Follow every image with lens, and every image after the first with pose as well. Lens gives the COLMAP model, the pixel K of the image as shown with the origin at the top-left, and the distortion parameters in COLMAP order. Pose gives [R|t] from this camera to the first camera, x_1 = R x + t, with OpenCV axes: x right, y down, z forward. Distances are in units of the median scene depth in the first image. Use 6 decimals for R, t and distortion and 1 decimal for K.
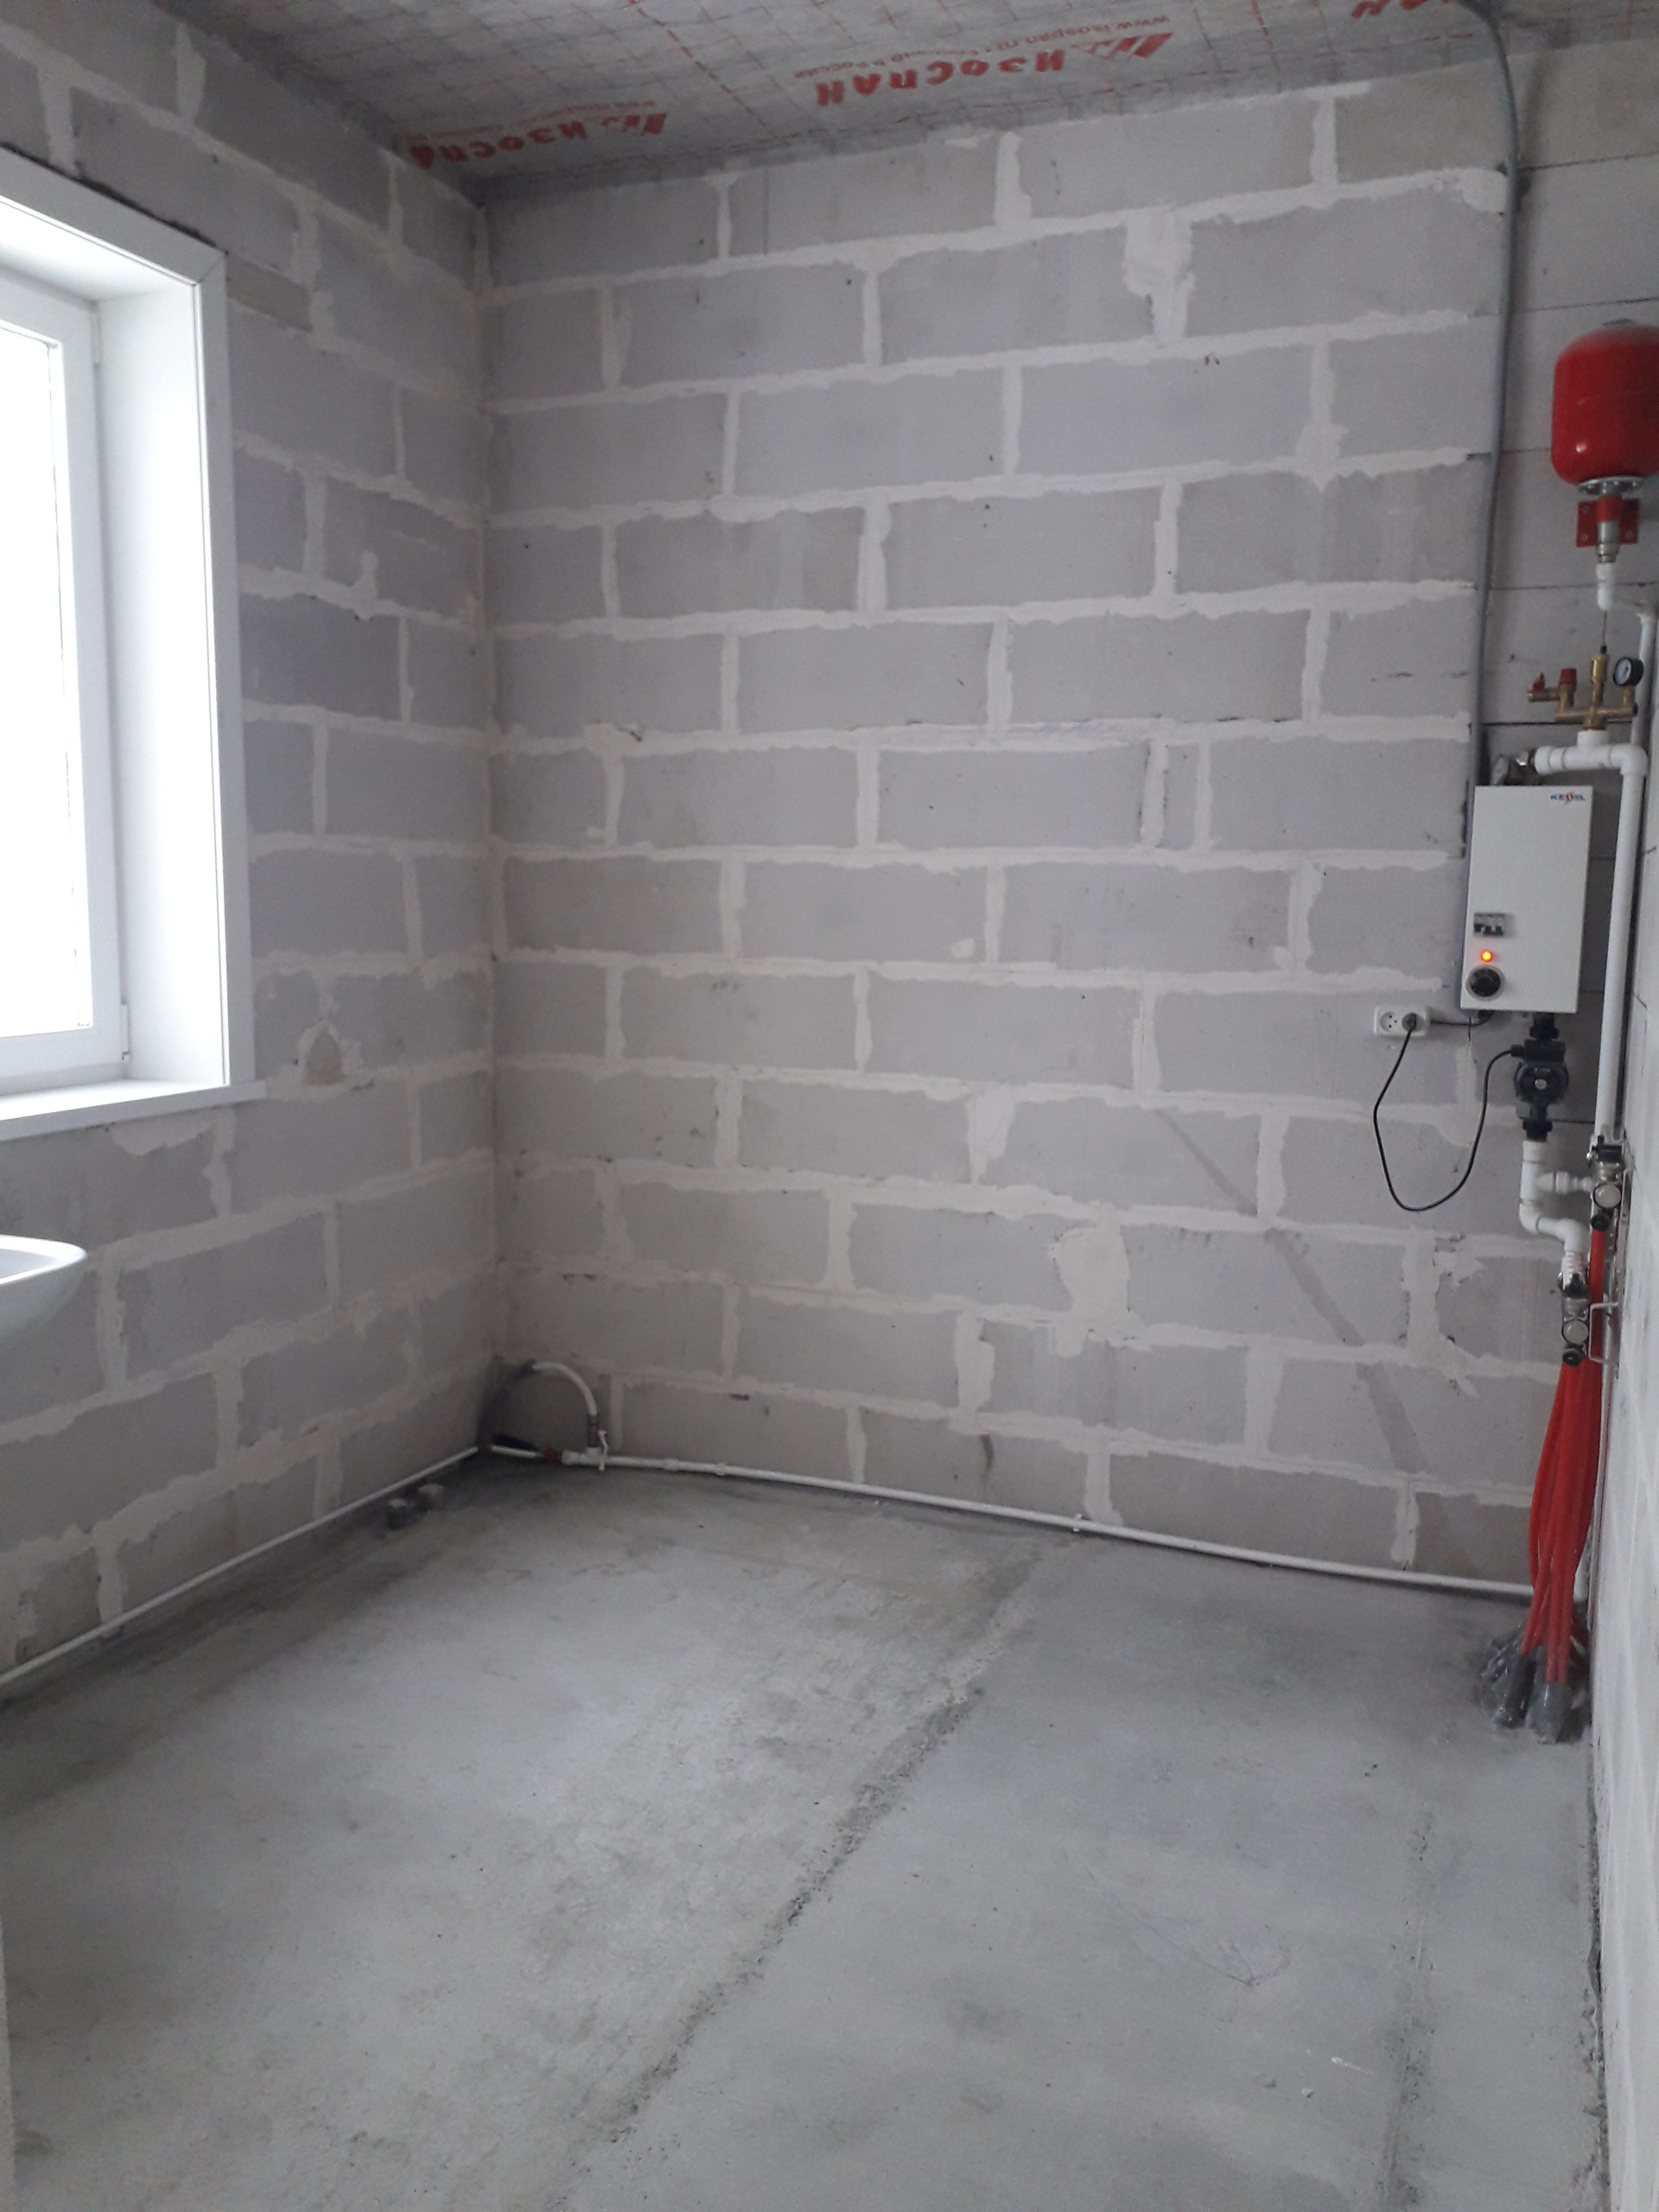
lens RADIAL K [[1746.4, 0, 829.5], [0, 1746.4, 1106.0], [0, 0, 1]] dist [0.135539, -0.320136]
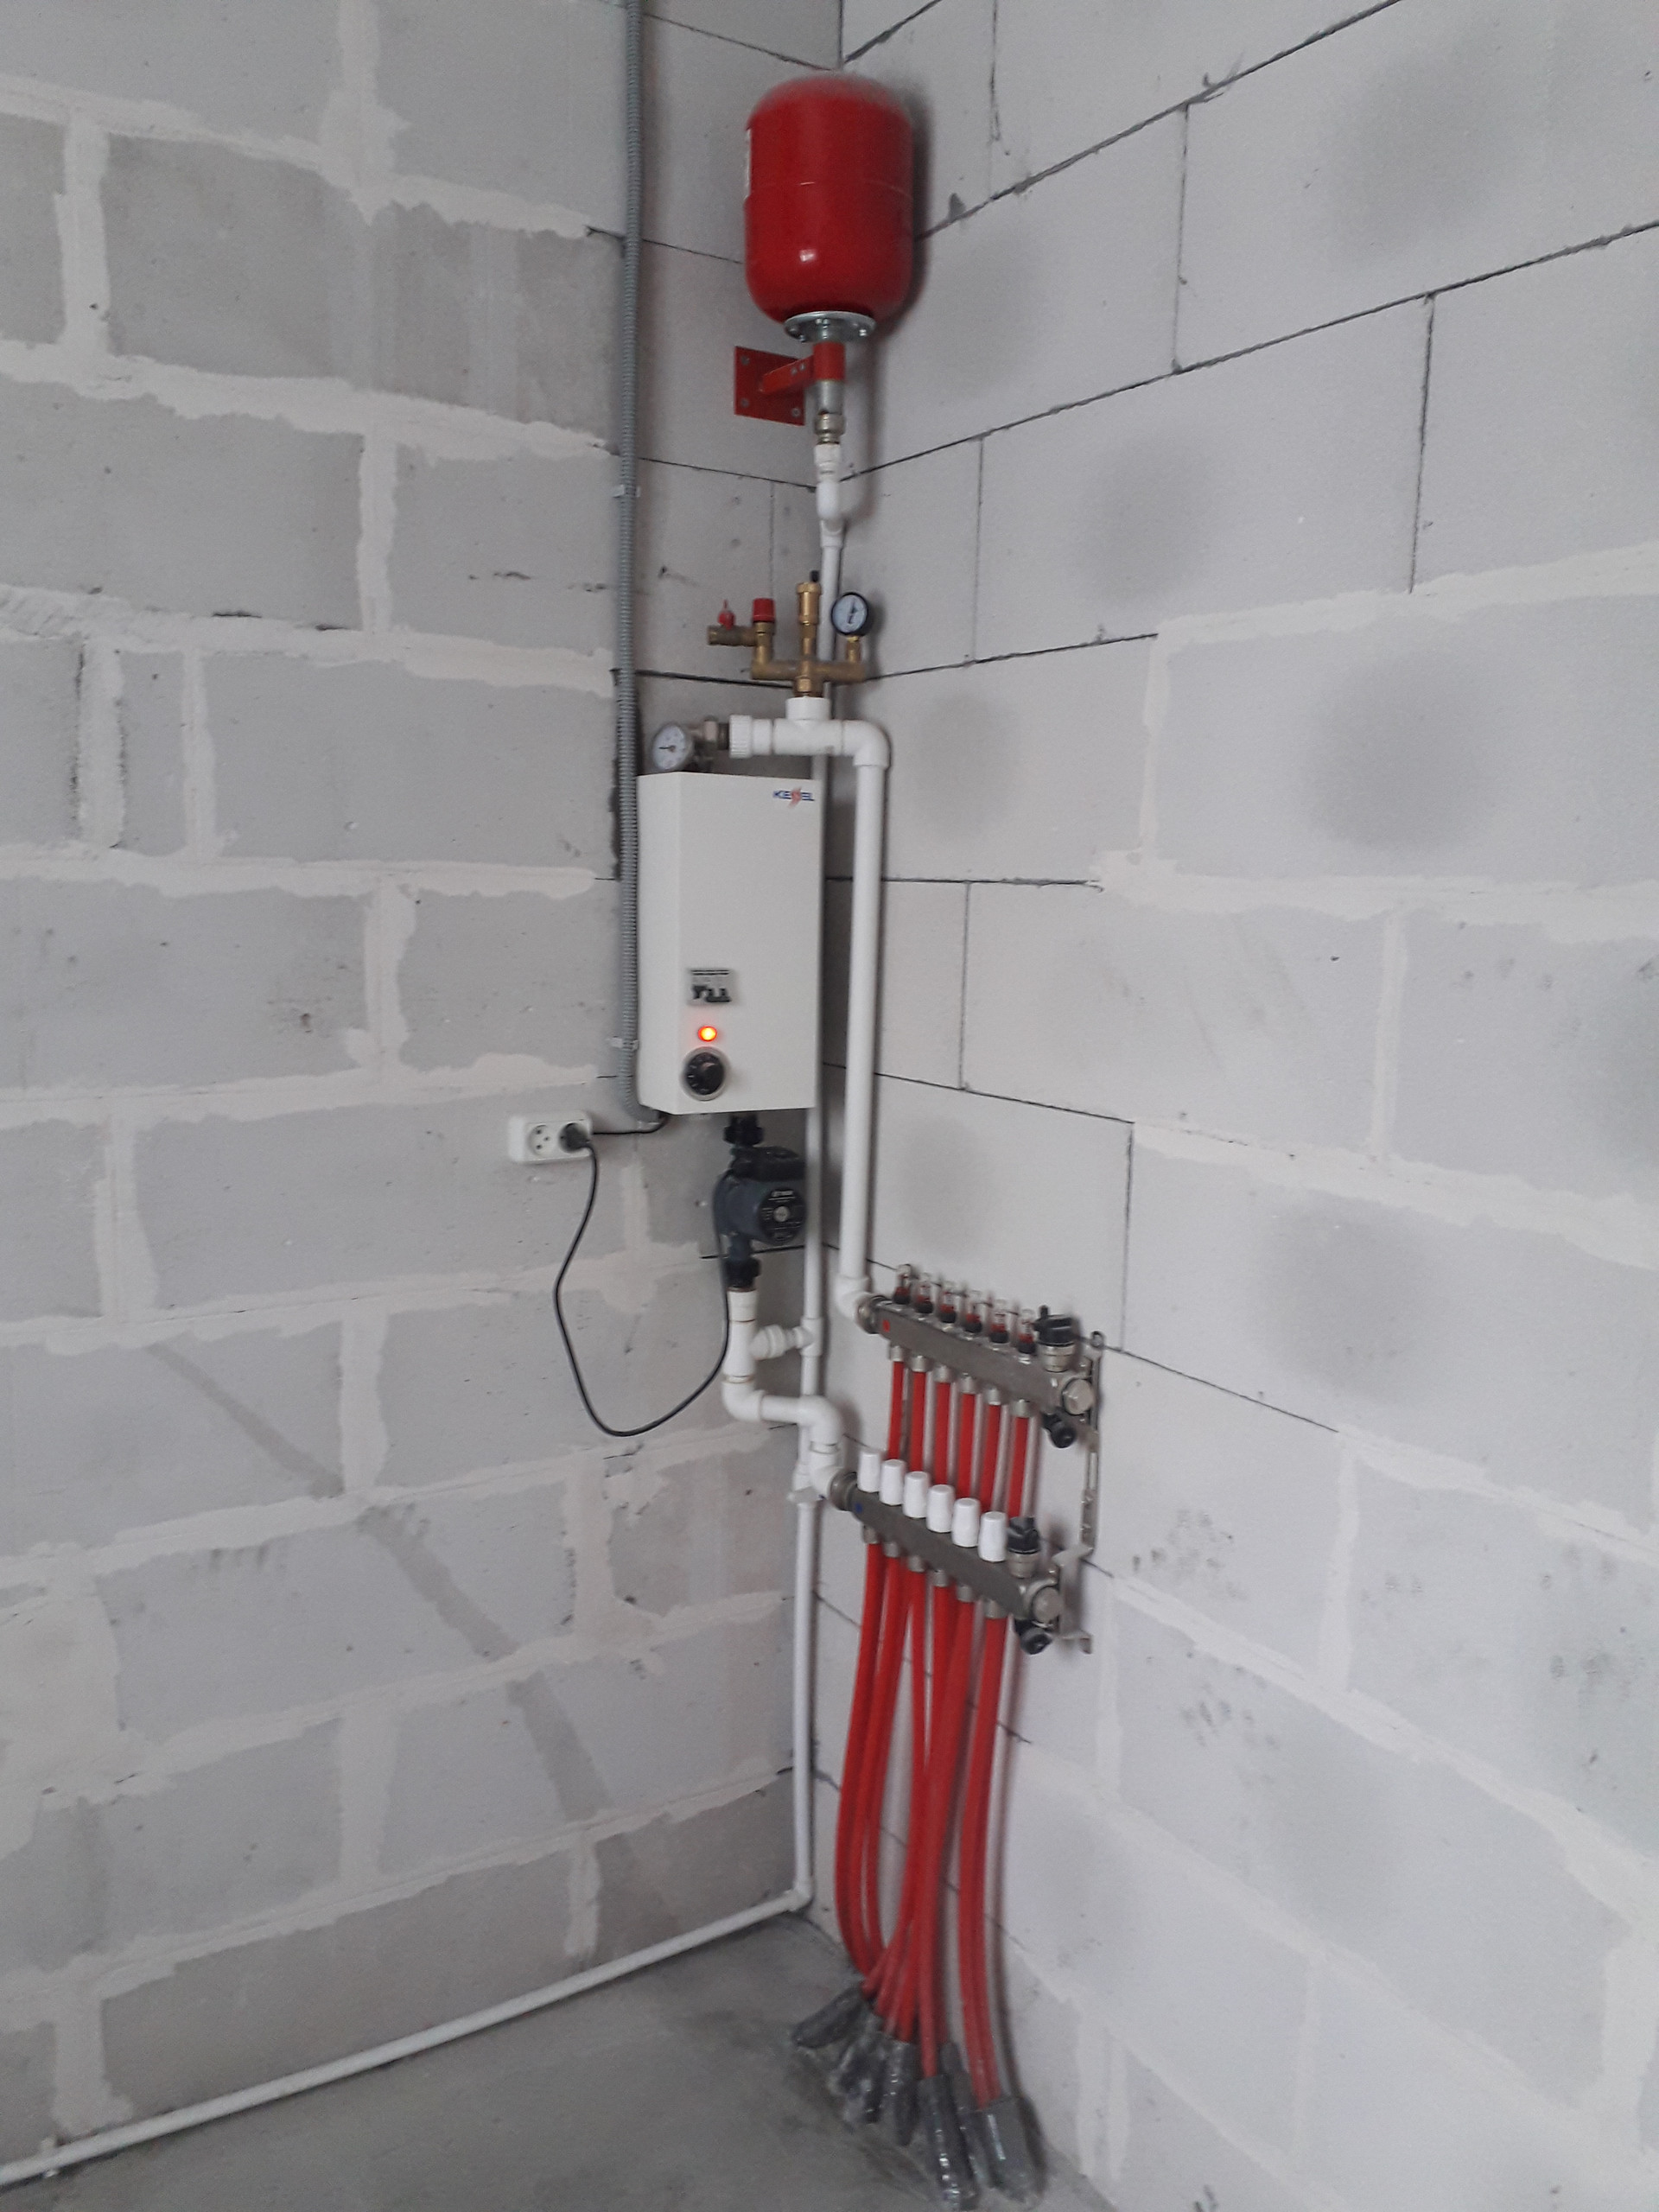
lens RADIAL K [[1790.8, 0, 829.5], [0, 1790.8, 1106.0], [0, 0, 1]] dist [0.076911, -0.105241]
pose [[0.589212, -0.109424, 0.800535, -0.139505], [0.081525, 0.993782, 0.075834, -0.108812], [-0.803855, 0.020582, 0.594469, 0.592603]]
